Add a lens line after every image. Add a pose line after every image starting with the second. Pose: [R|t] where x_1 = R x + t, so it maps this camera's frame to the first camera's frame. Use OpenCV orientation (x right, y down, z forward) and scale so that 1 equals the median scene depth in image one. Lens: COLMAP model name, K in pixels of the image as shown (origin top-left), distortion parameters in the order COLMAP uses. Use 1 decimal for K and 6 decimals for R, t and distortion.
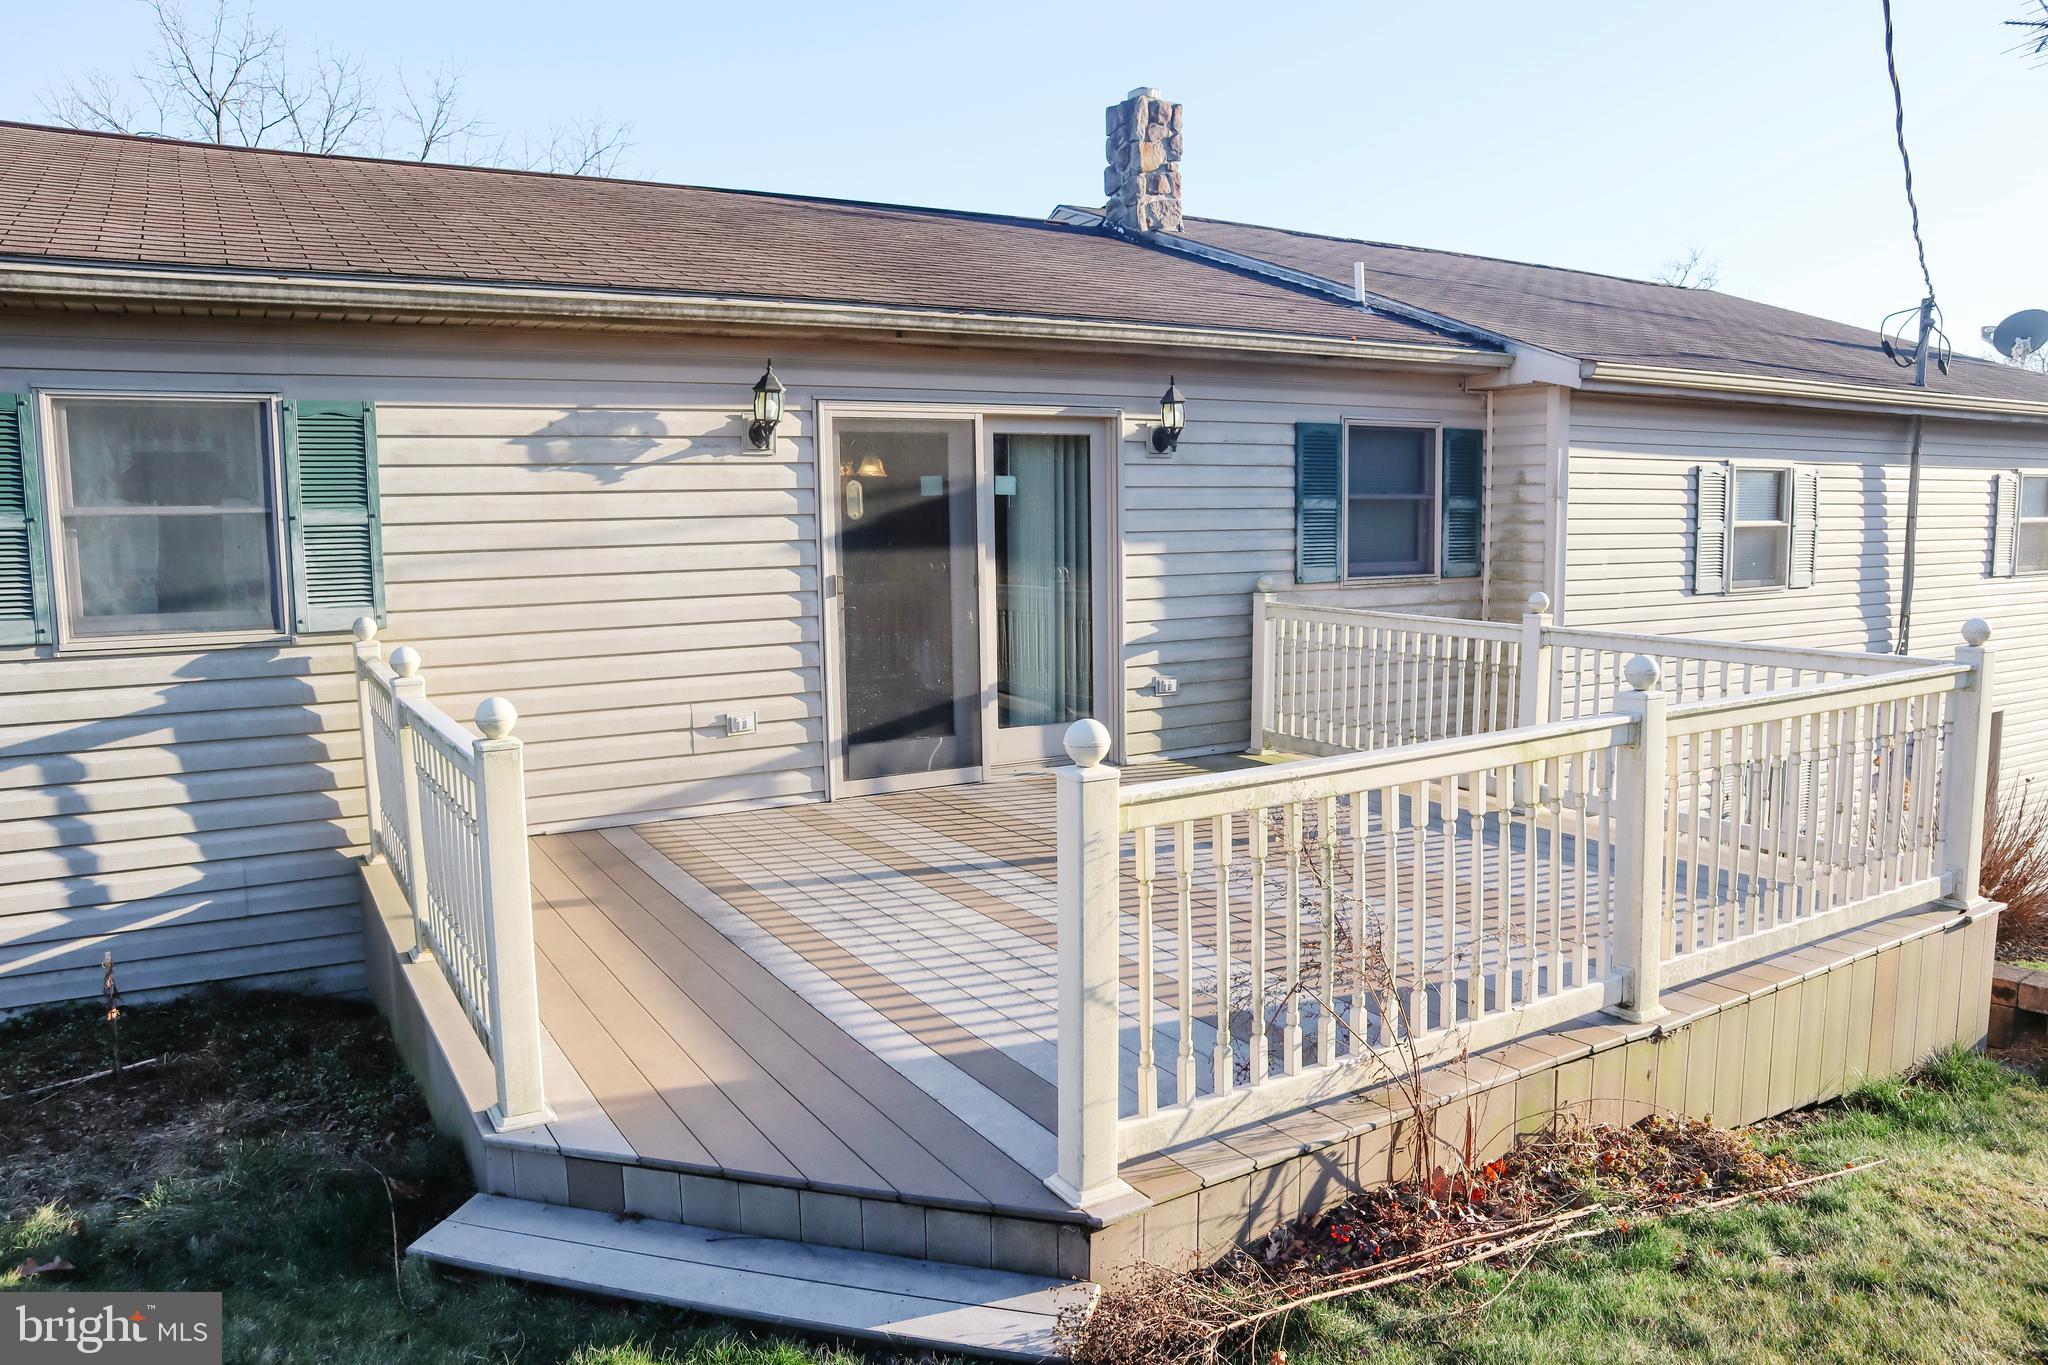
lens RADIAL K [[1426.0, 0, 1021.8], [0, 1426.0, 676.8], [0, 0, 1]] dist [-0.097828, 0.049681]
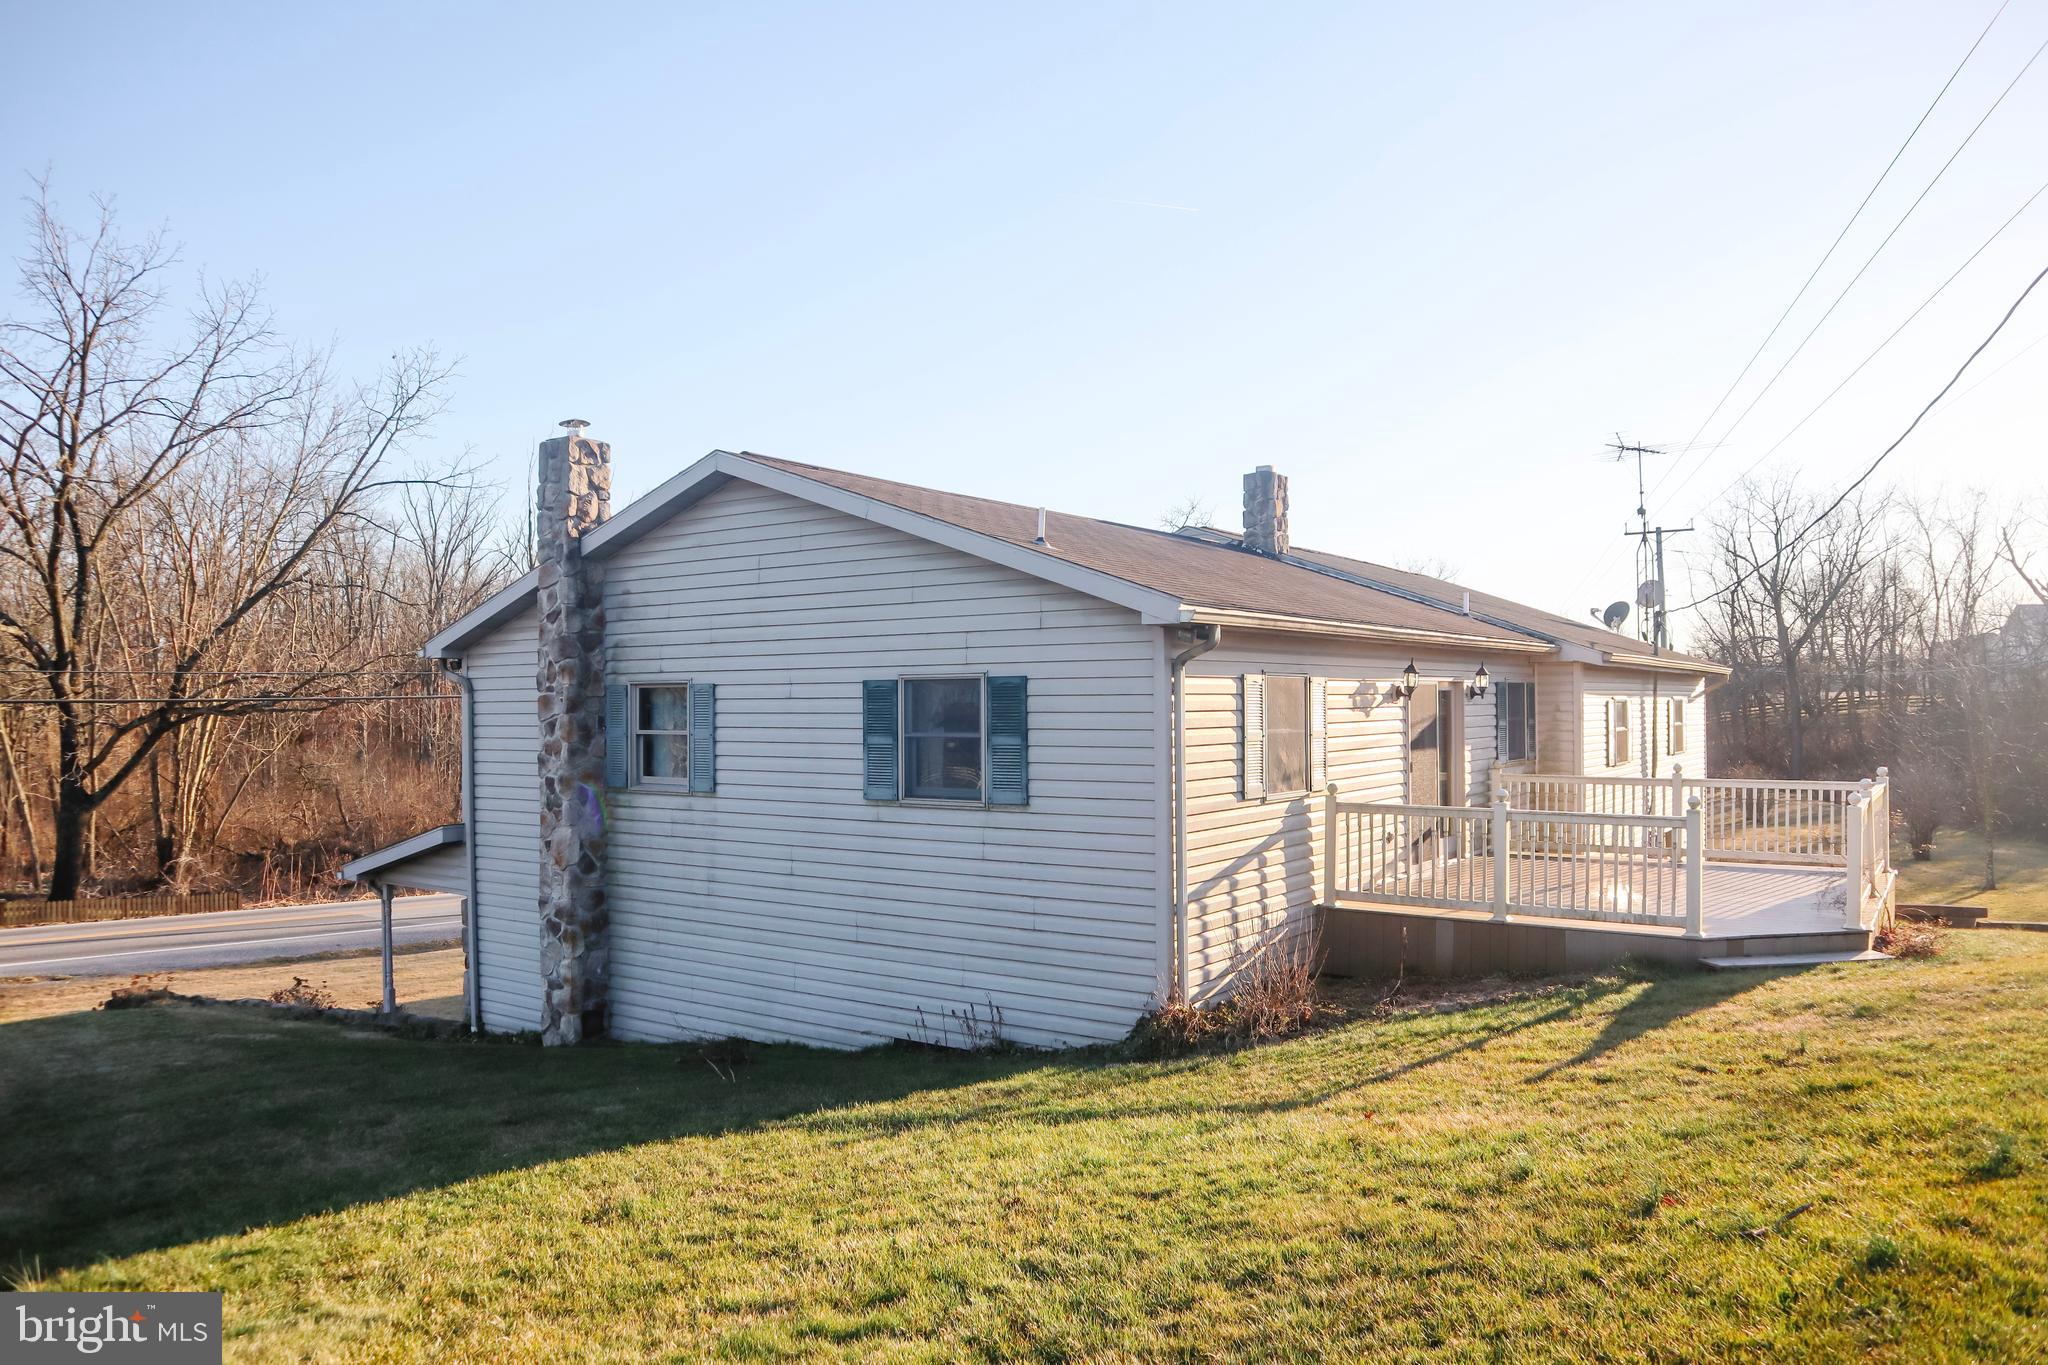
lens RADIAL K [[1426.0, 0, 1024.4], [0, 1426.0, 721.6], [0, 0, 1]] dist [-0.097828, 0.049681]
pose [[0.908044, -0.001073, 0.418874, -1.132056], [0.044586, 0.994563, -0.094106, 0.027740], [-0.416496, 0.104129, 0.903155, -0.451452]]
